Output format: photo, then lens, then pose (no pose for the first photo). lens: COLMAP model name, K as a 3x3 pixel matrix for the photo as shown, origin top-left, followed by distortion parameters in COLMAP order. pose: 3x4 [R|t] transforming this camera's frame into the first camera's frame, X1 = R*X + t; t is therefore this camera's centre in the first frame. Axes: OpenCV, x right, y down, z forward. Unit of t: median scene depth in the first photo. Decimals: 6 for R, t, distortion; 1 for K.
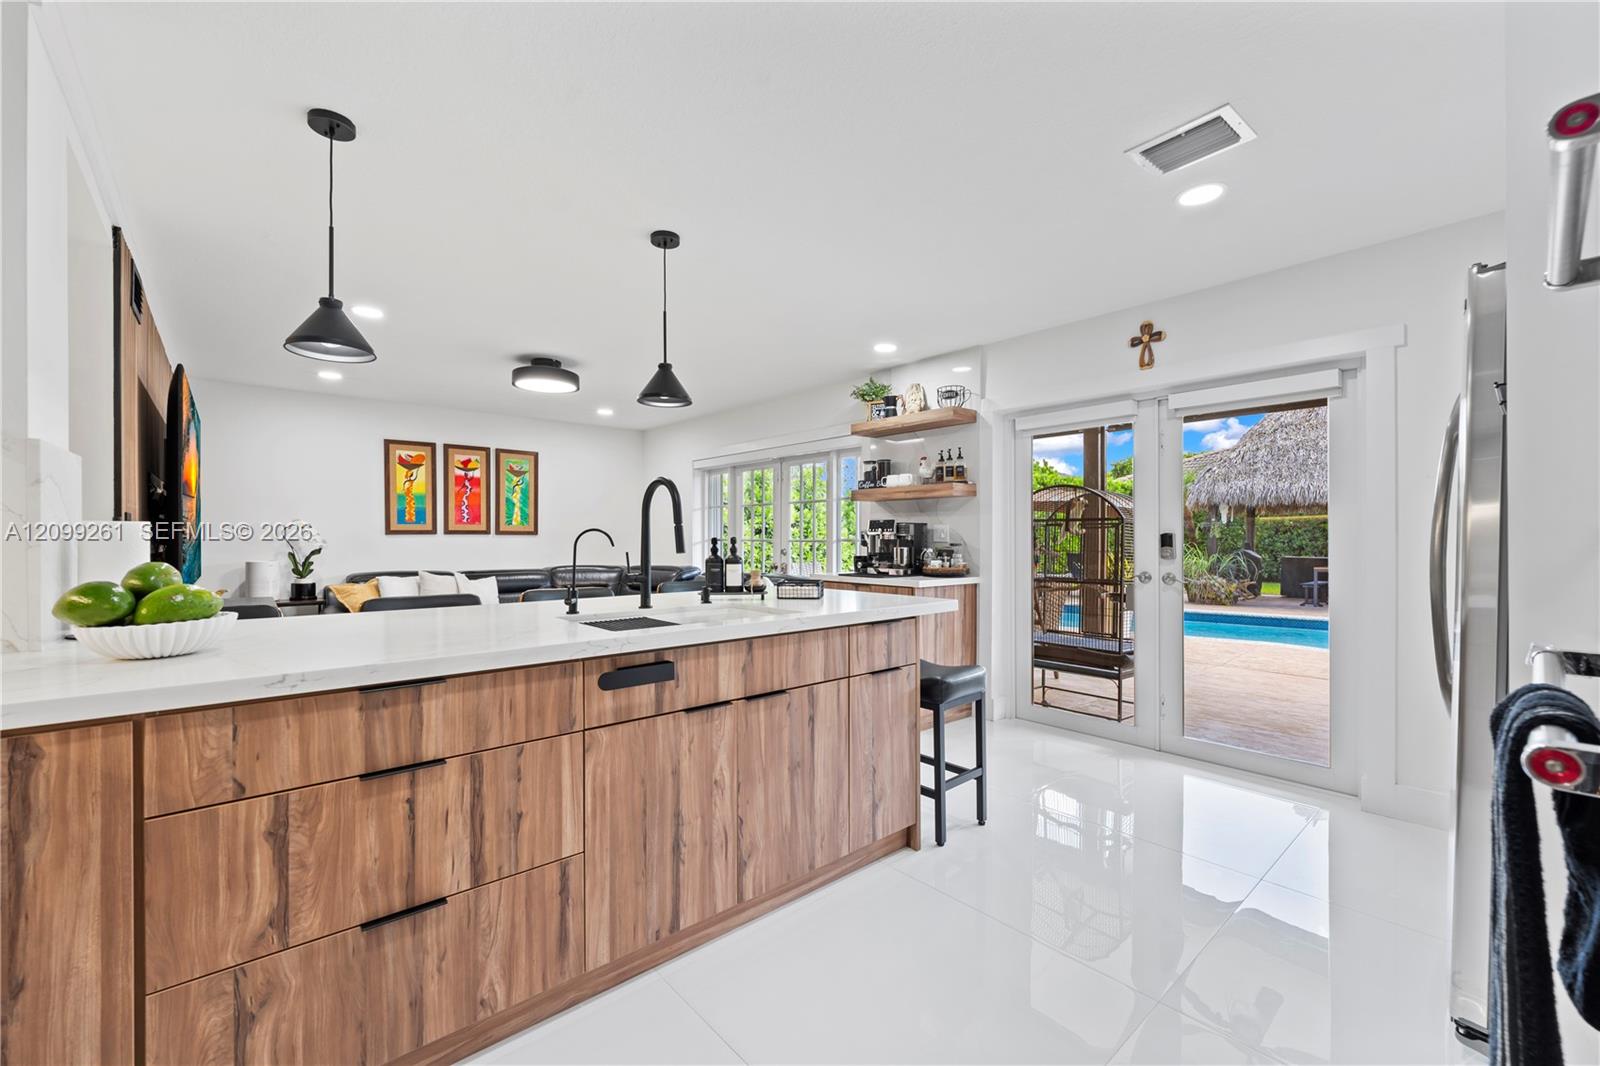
lens RADIAL K [[649.1, 0, 799.6], [0, 649.1, 537.0], [0, 0, 1]] dist [0.000162, -0.000034]
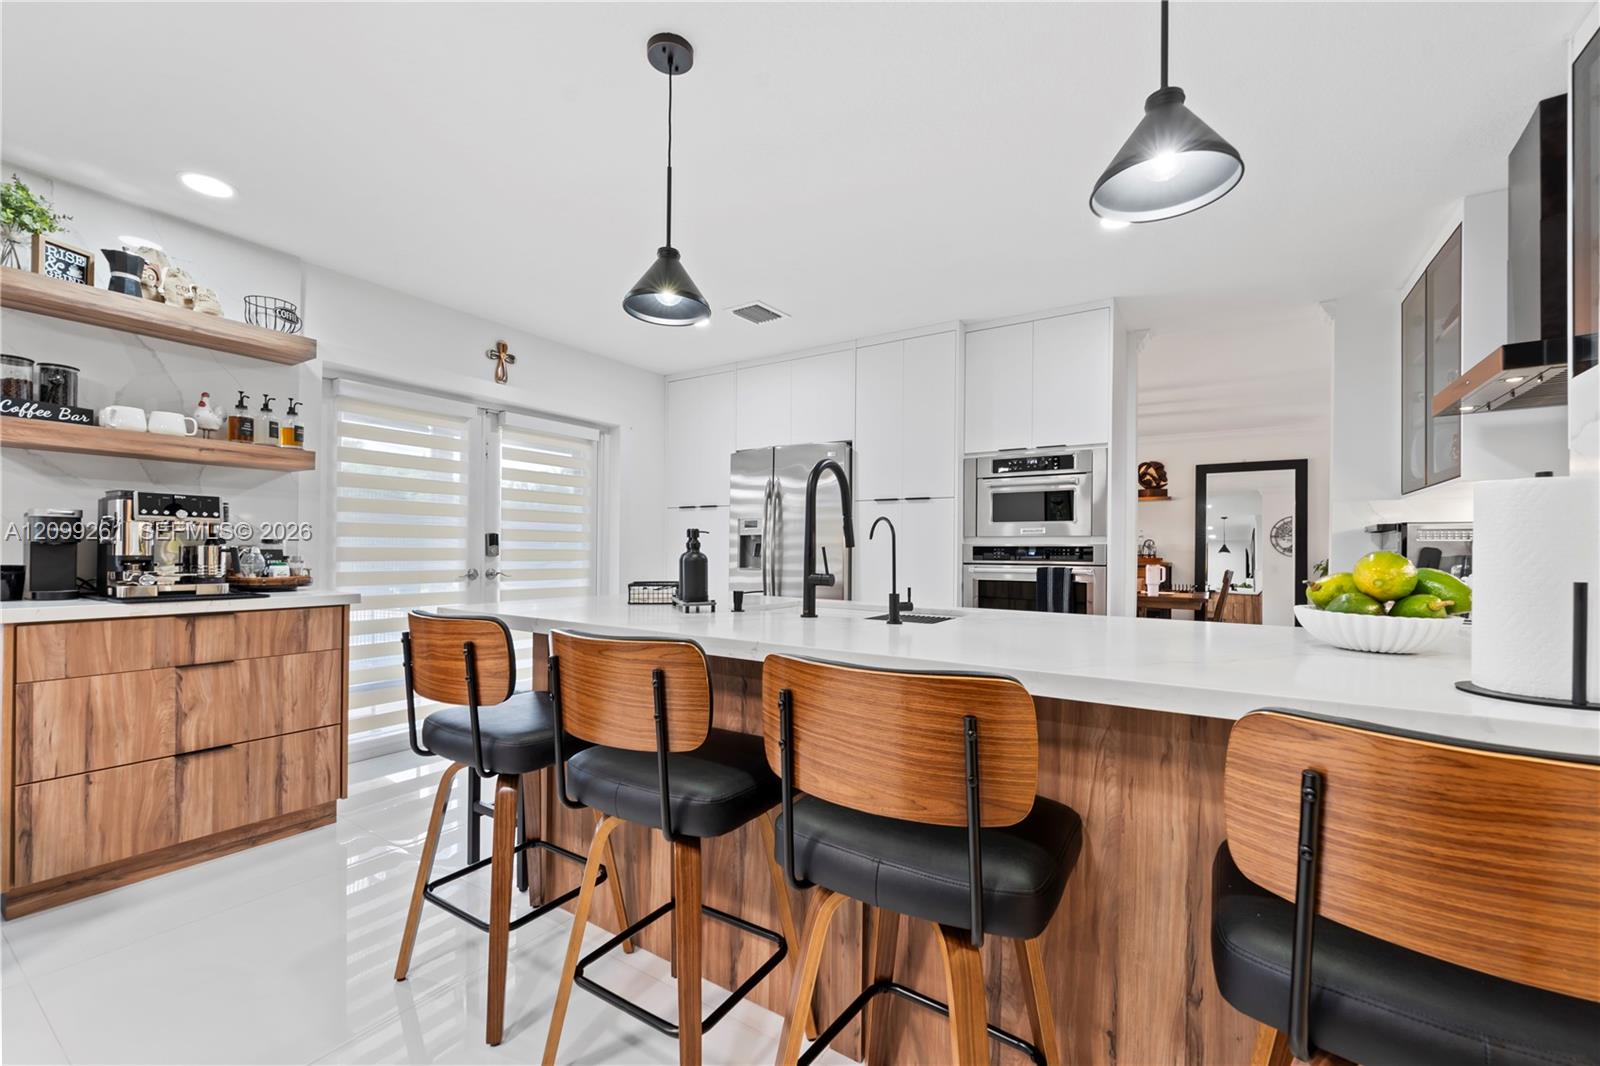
lens RADIAL K [[652.4, 0, 797.0], [0, 652.4, 550.3], [0, 0, 1]] dist [-0.000410, -0.000369]
pose [[-0.274248, -0.002653, 0.961655, -0.383034], [-0.010283, 0.999947, -0.000174, 0.010595], [-0.961604, -0.009937, -0.274261, 0.470547]]
